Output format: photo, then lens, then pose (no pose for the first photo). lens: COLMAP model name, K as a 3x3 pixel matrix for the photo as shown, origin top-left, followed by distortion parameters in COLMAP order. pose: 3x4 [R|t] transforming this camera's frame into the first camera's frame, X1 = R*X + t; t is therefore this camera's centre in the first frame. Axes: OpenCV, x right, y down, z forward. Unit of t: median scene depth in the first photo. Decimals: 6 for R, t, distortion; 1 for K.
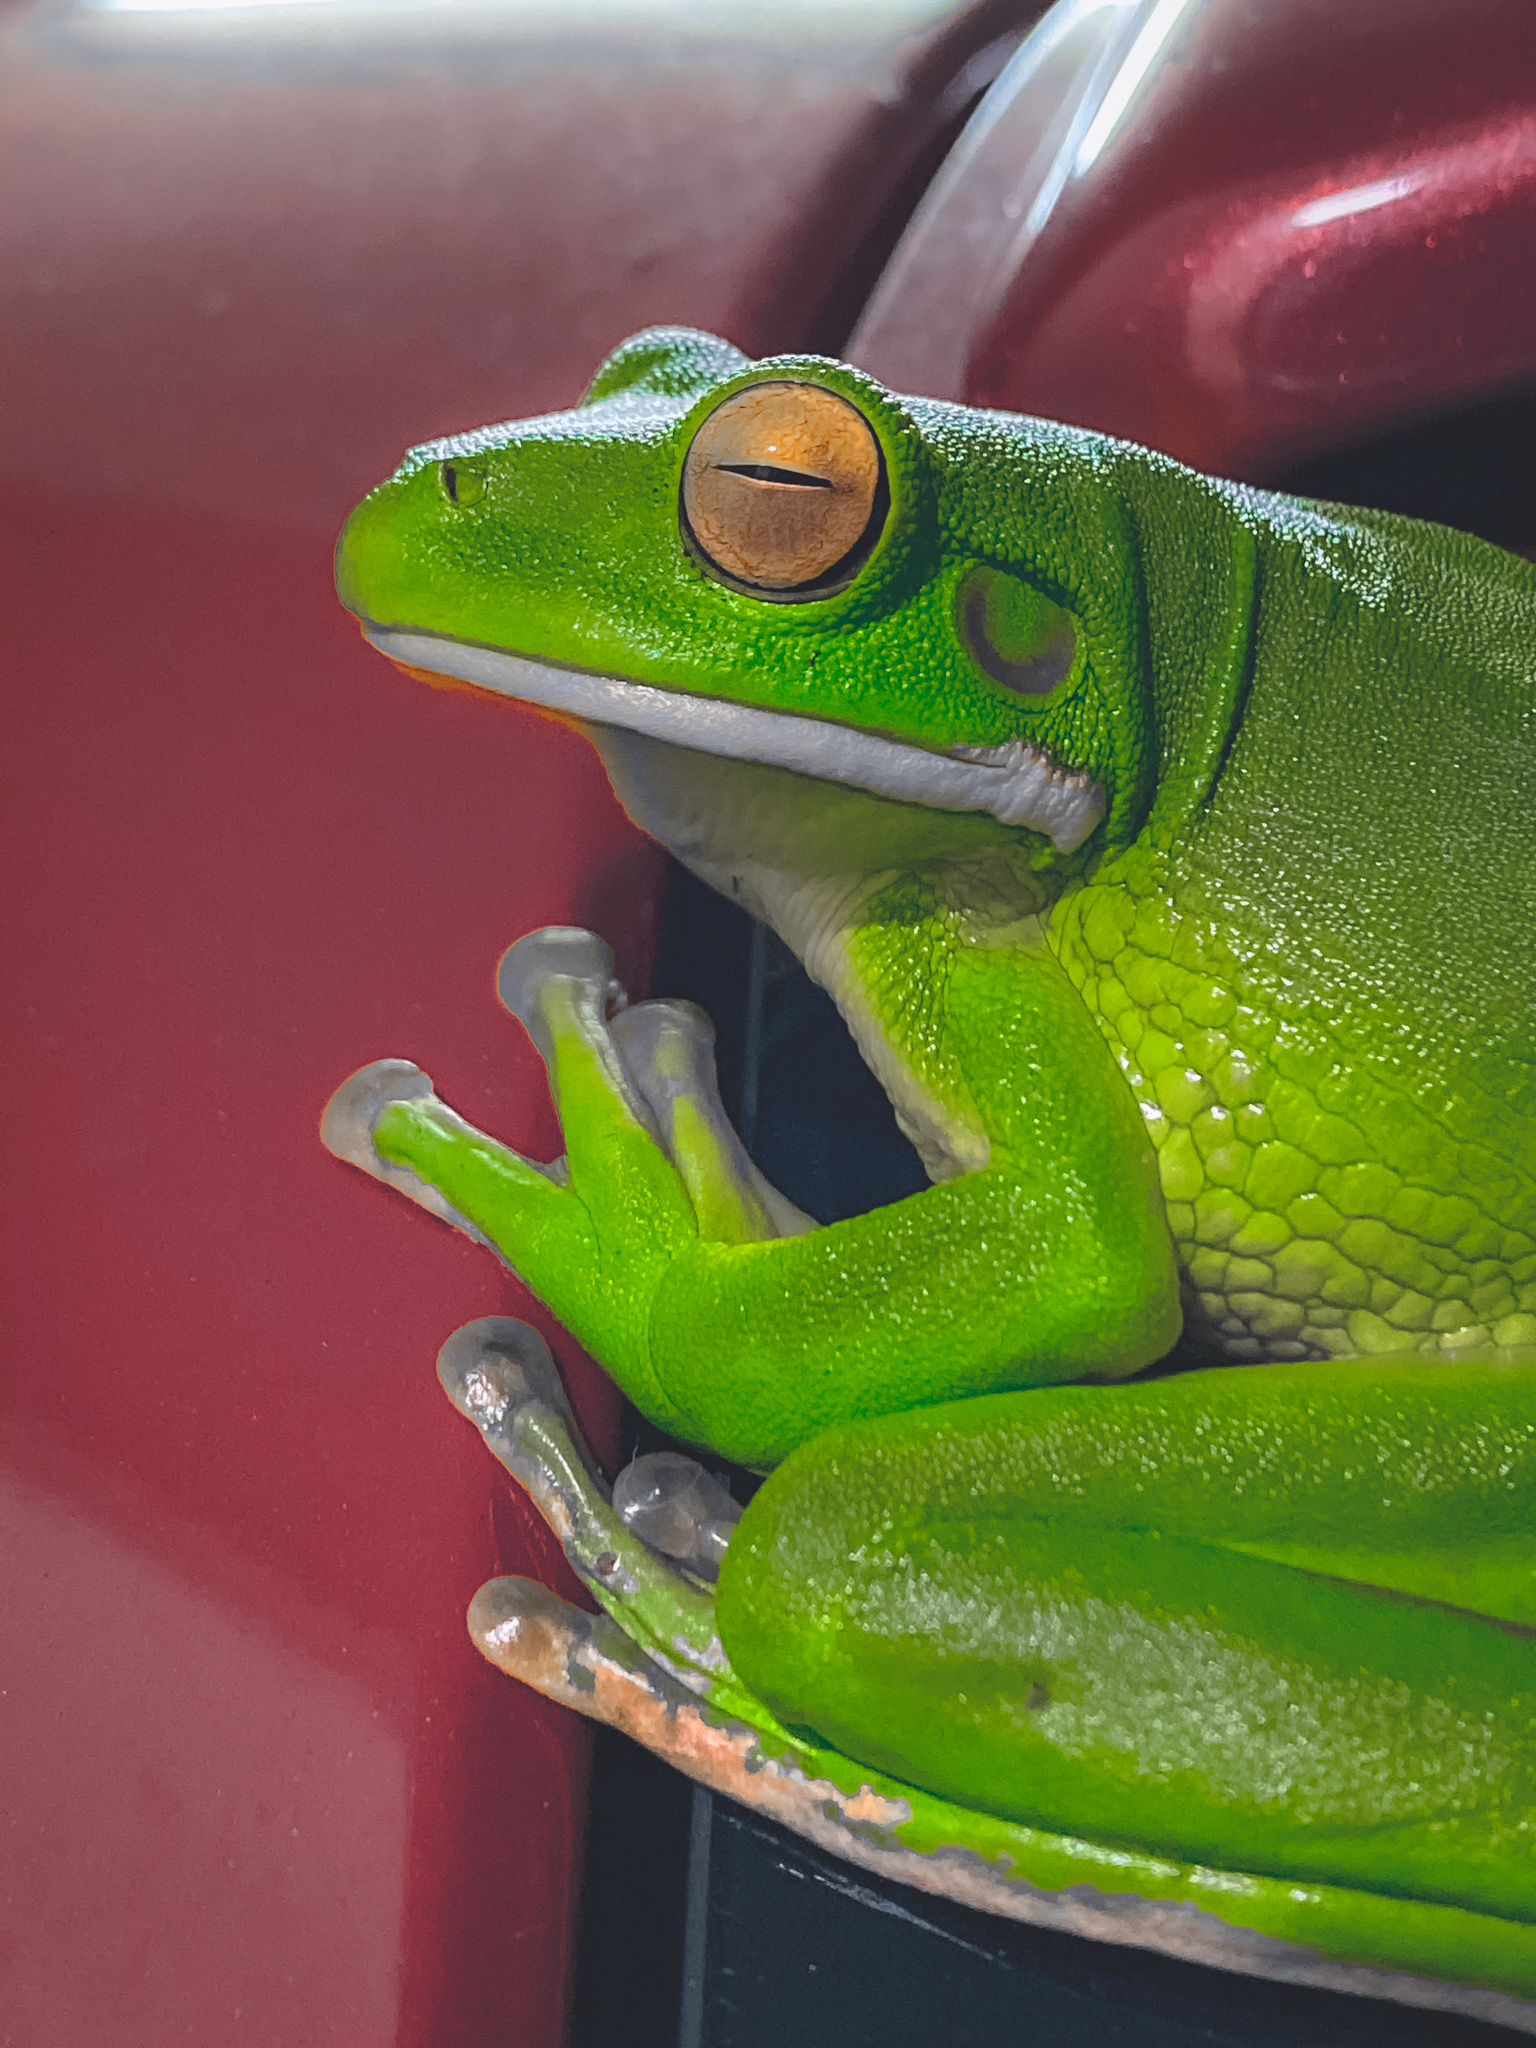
lens RADIAL K [[3028.3, 0, 720.5], [0, 3028.3, 1106.7], [0, 0, 1]] dist [0.270200, -1.205330]
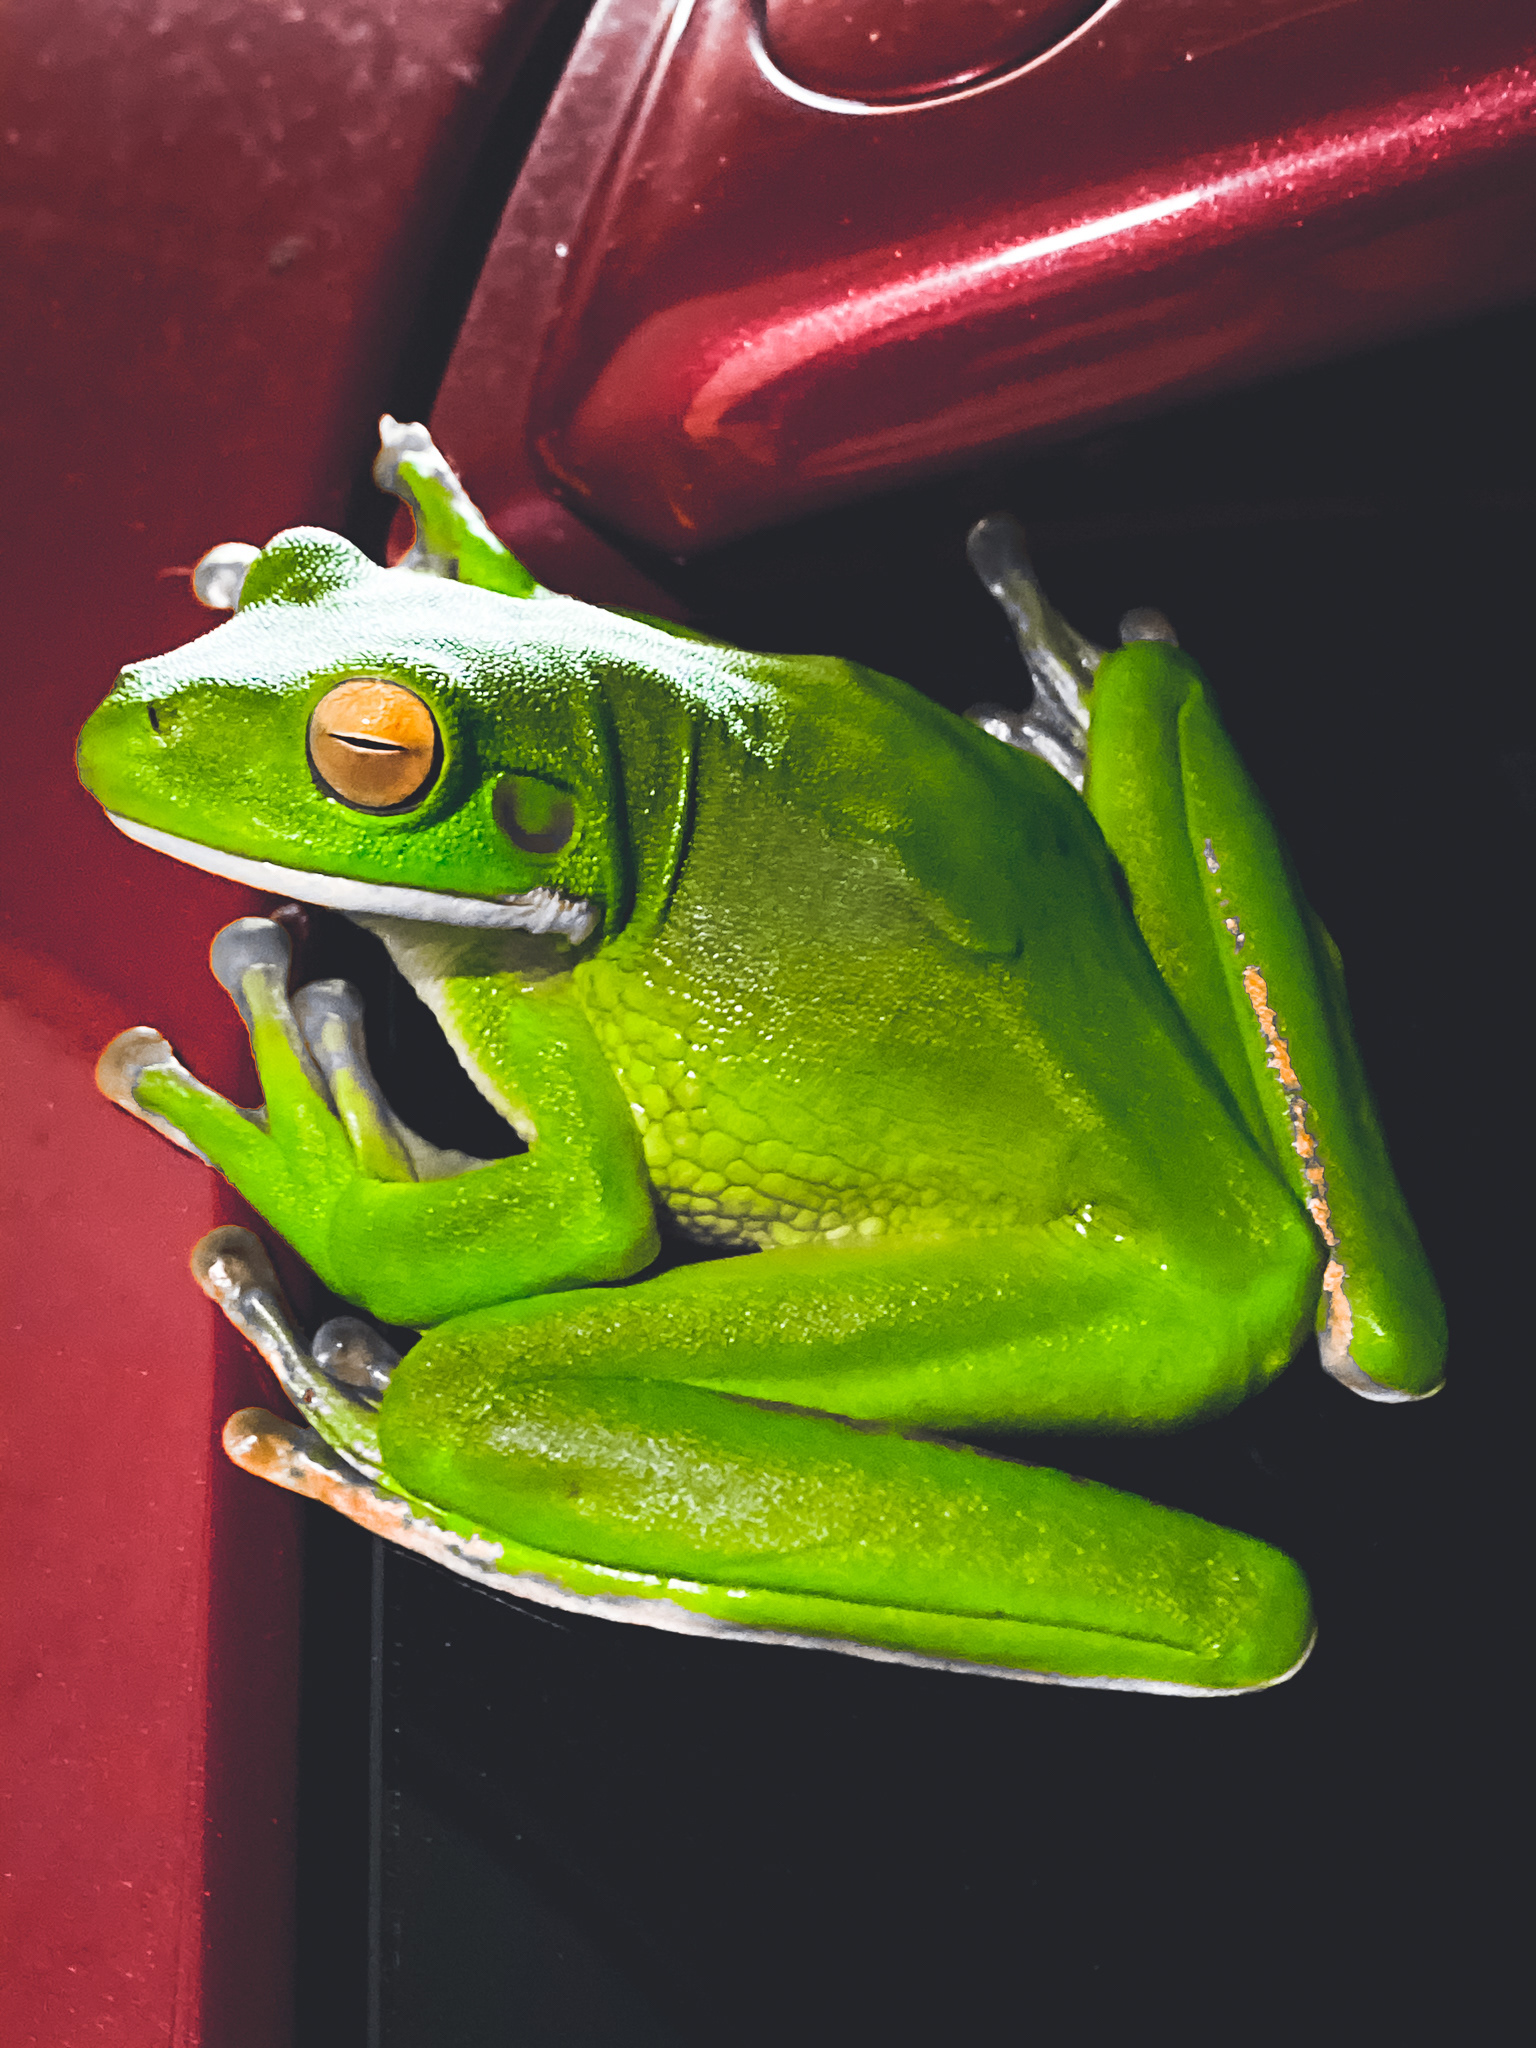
lens RADIAL K [[3111.6, 0, 768.0], [0, 3111.6, 1024.0], [0, 0, 1]] dist [0.027297, 0.039010]
pose [[0.995246, -0.056424, 0.079377, 0.083054], [0.035852, 0.970095, 0.240065, -0.423228], [-0.090549, -0.236078, 0.967506, -0.545081]]
